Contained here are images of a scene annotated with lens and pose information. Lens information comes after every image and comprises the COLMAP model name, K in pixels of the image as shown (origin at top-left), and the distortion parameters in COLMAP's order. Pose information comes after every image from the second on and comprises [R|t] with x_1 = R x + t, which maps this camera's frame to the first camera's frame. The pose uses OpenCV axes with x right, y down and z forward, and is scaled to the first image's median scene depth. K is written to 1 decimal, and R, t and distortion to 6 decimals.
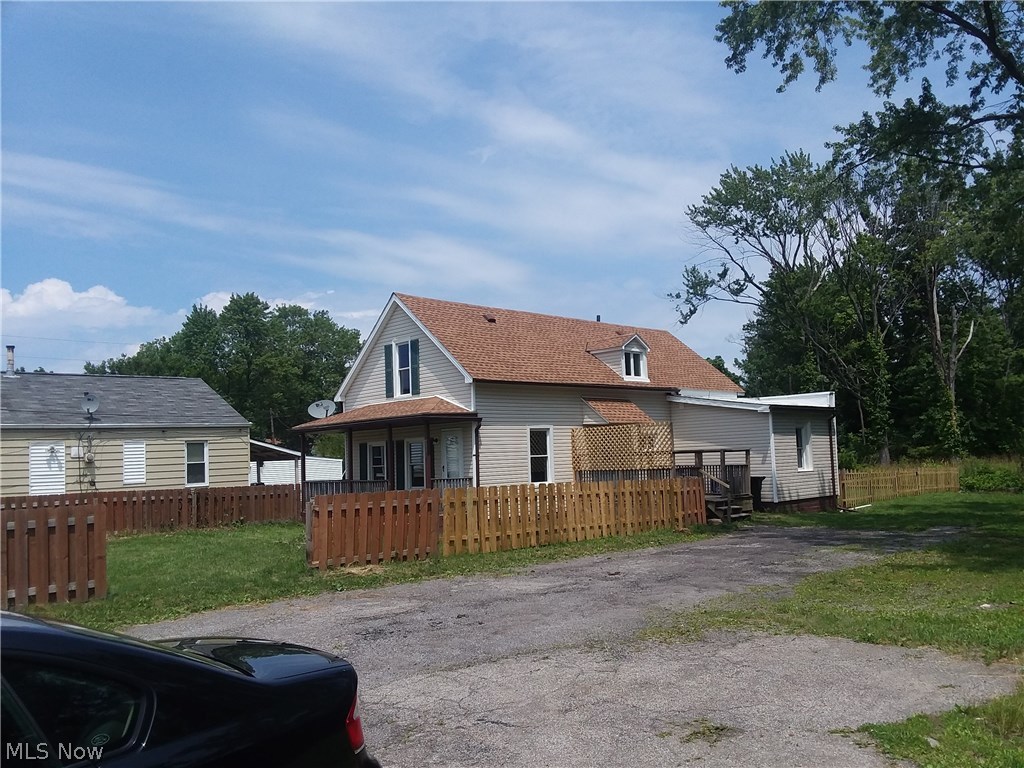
lens RADIAL K [[830.8, 0, 530.0], [0, 830.8, 386.4], [0, 0, 1]] dist [0.064082, -0.005765]
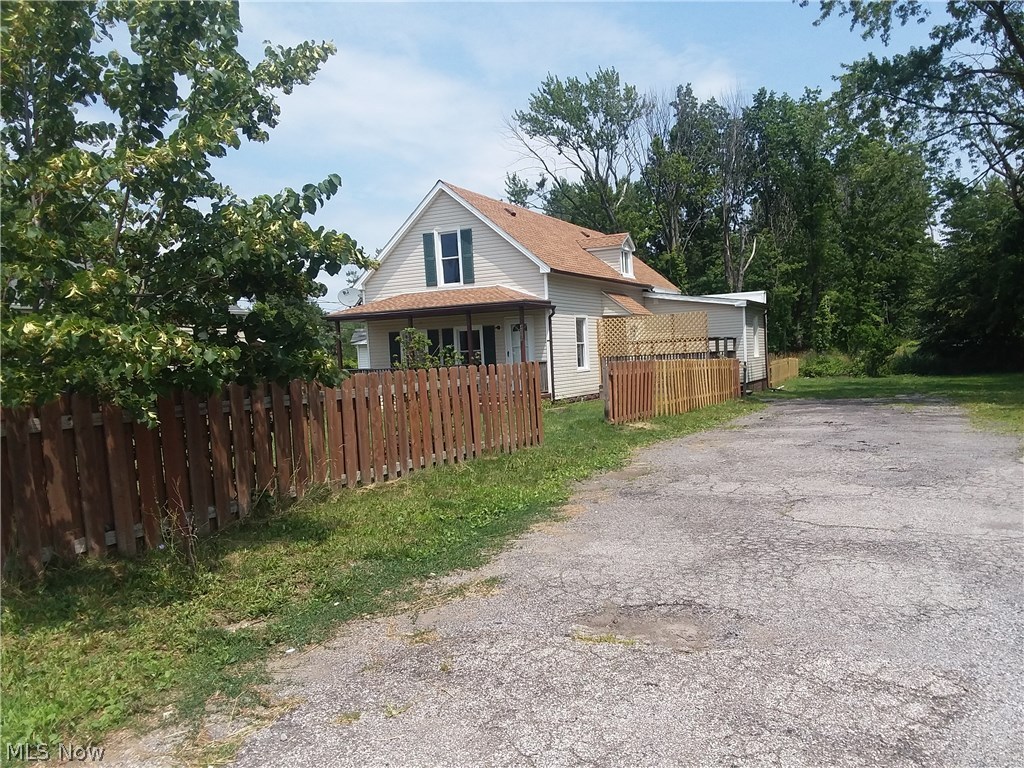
lens RADIAL K [[832.4, 0, 545.0], [0, 832.4, 403.8], [0, 0, 1]] dist [0.119739, -0.204579]
pose [[0.935124, -0.026282, 0.353346, -0.406025], [-0.018420, 0.992291, 0.122556, 0.028054], [-0.353843, -0.121114, 0.927430, -0.014530]]
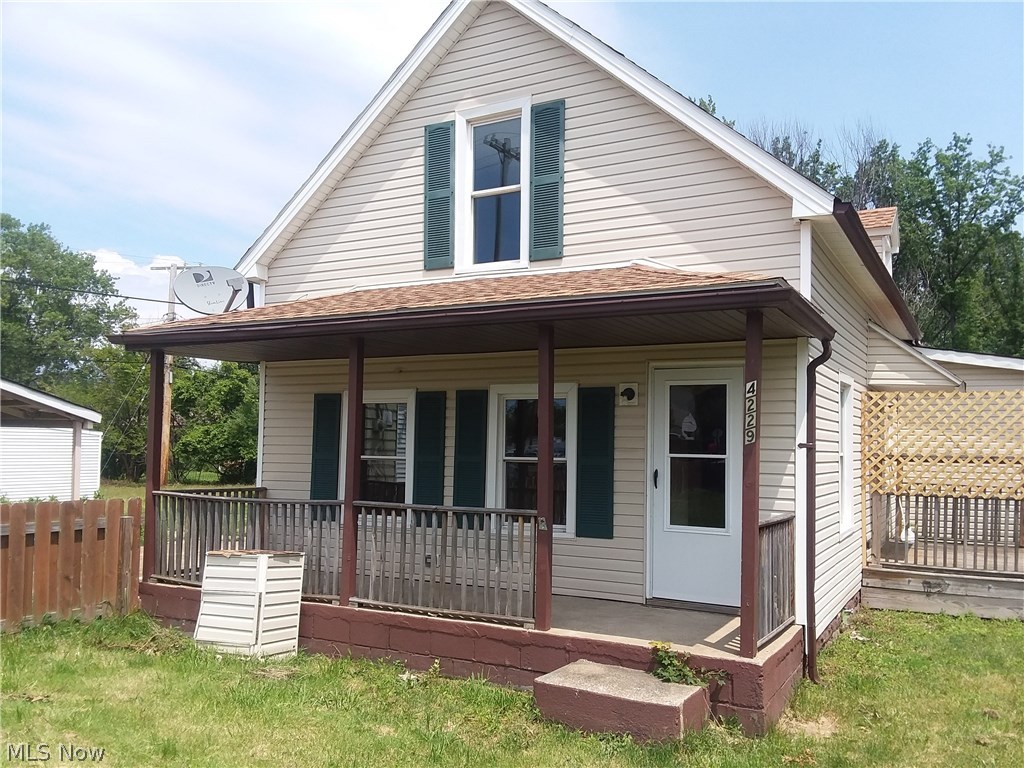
lens RADIAL K [[832.4, 0, 545.0], [0, 832.4, 403.8], [0, 0, 1]] dist [0.119739, -0.204579]
pose [[0.945554, 0.068763, 0.318119, -0.237579], [-0.079842, 0.996567, 0.021905, 0.060030], [-0.315521, -0.046112, 0.947798, 0.640647]]
